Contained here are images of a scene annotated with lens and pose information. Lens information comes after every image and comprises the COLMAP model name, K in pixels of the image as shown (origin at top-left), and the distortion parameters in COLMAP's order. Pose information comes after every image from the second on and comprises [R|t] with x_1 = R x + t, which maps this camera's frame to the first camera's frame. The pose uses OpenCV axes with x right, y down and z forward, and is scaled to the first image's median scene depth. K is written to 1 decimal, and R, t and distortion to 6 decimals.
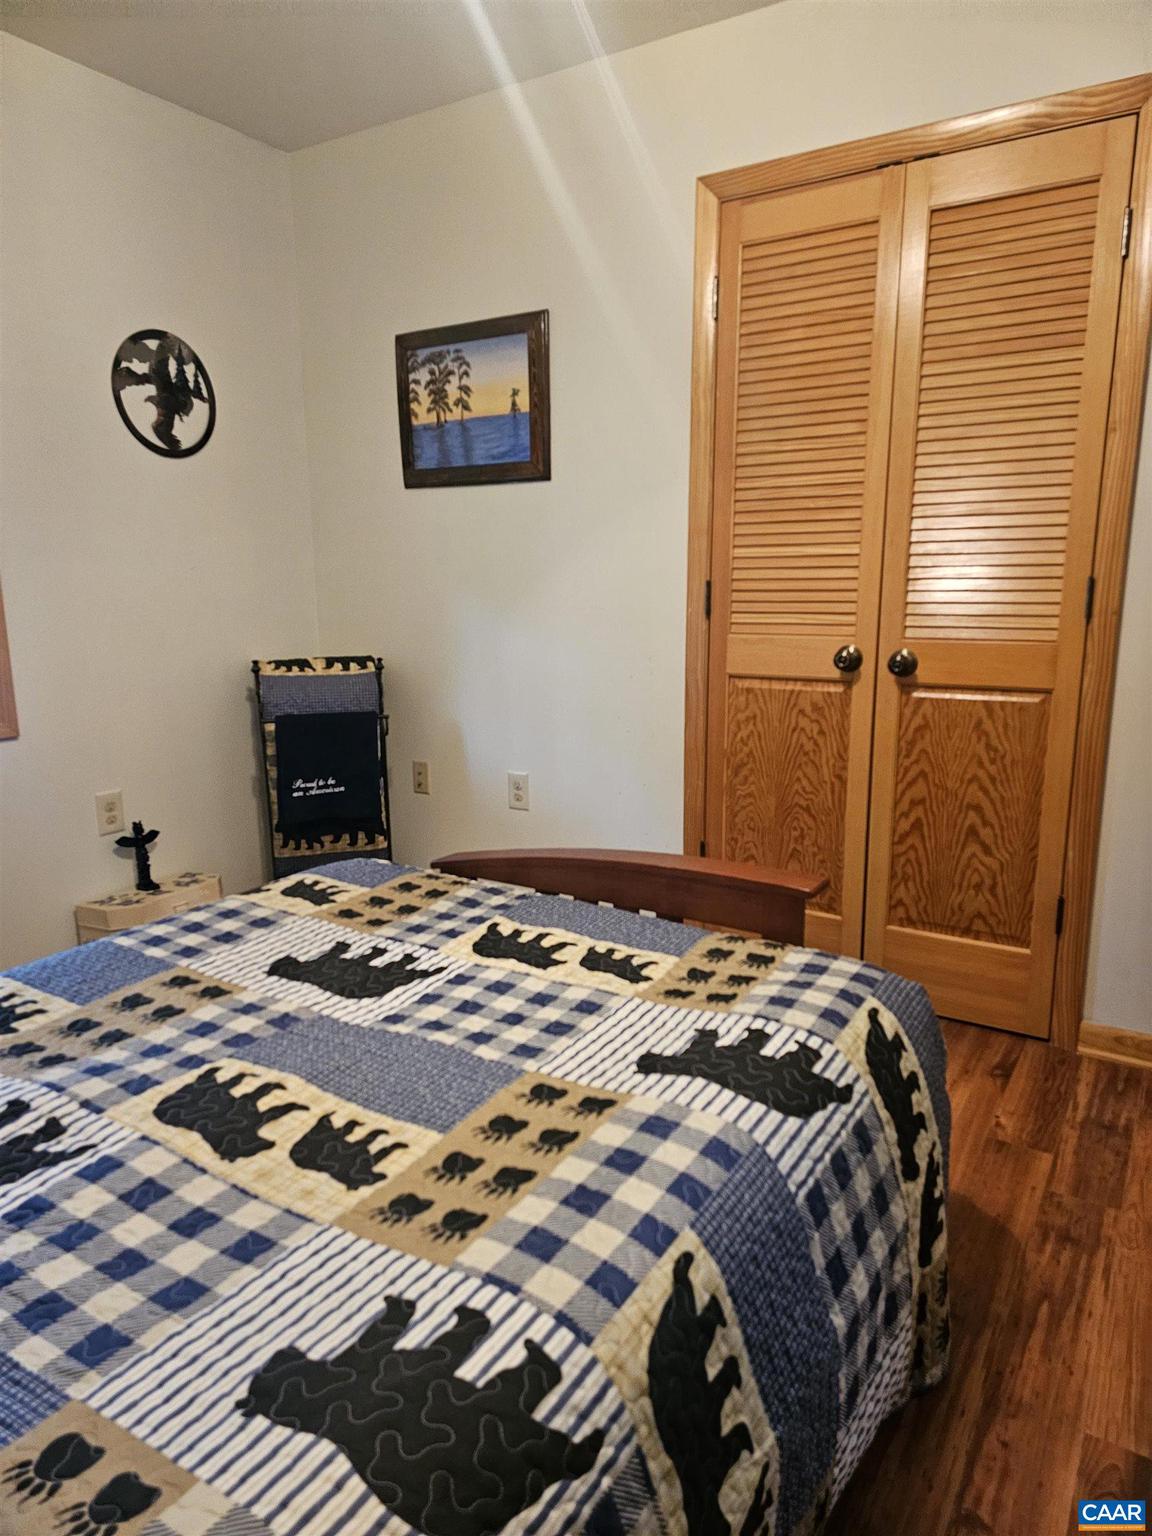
lens RADIAL K [[1011.0, 0, 576.0], [0, 1011.0, 768.0], [0, 0, 1]] dist [0.061611, -0.050274]
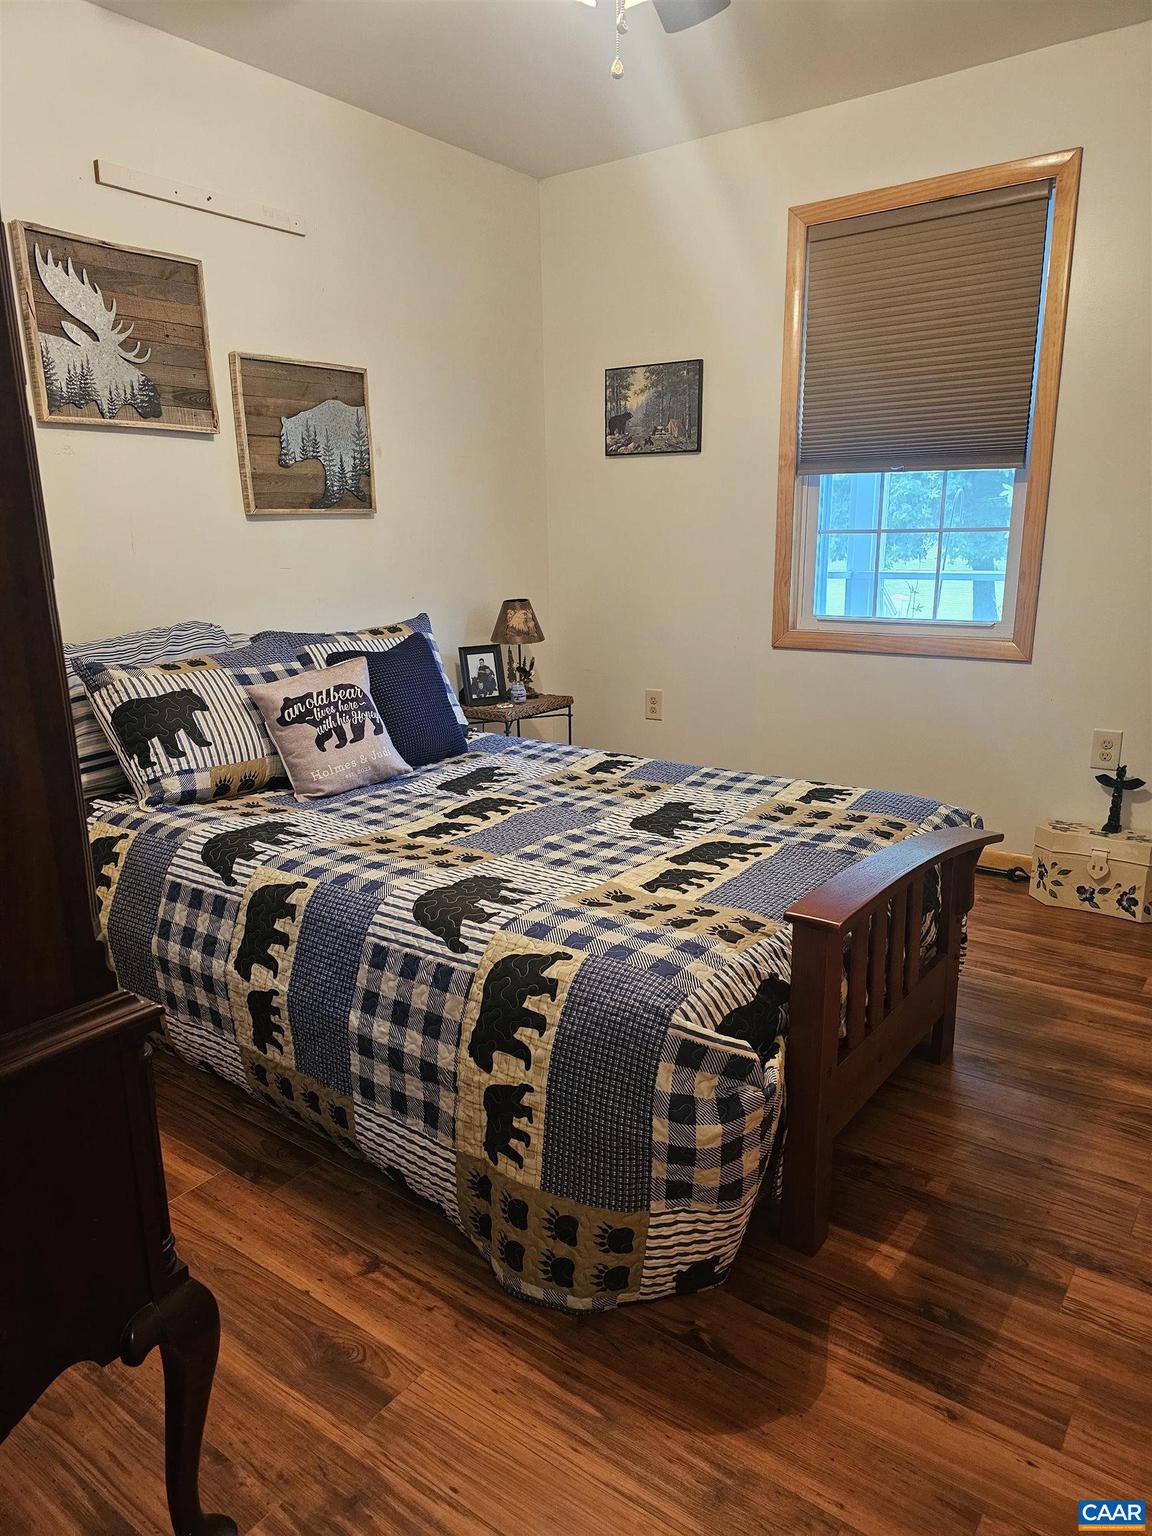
lens RADIAL K [[1032.9, 0, 576.0], [0, 1032.9, 768.0], [0, 0, 1]] dist [0.080765, -0.056889]
pose [[-0.072331, 0.236803, -0.968861, 1.109830], [-0.177878, 0.952770, 0.246150, -0.187578], [0.981391, 0.190144, -0.026793, 0.854778]]
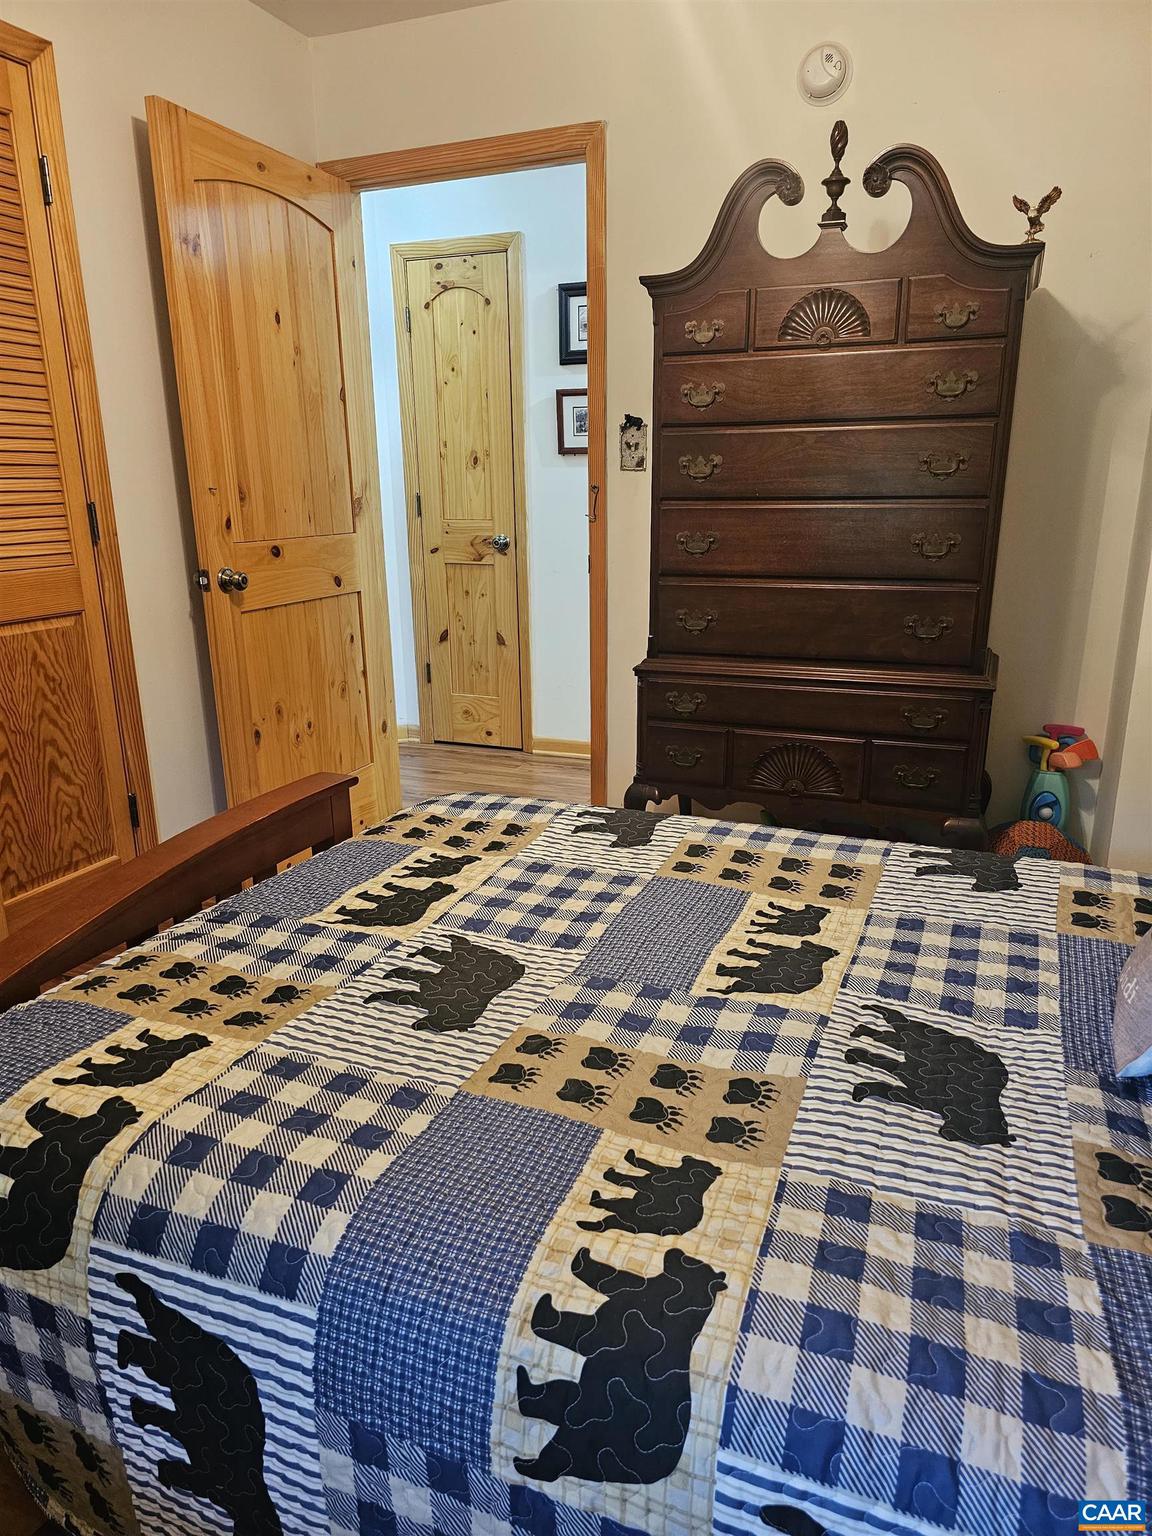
lens RADIAL K [[1032.9, 0, 576.0], [0, 1032.9, 768.0], [0, 0, 1]] dist [0.080765, -0.056889]
pose [[-0.172250, -0.250755, 0.952603, -0.963643], [0.200664, 0.937847, 0.283155, -0.177608], [-0.964398, 0.239927, -0.111226, 0.917463]]
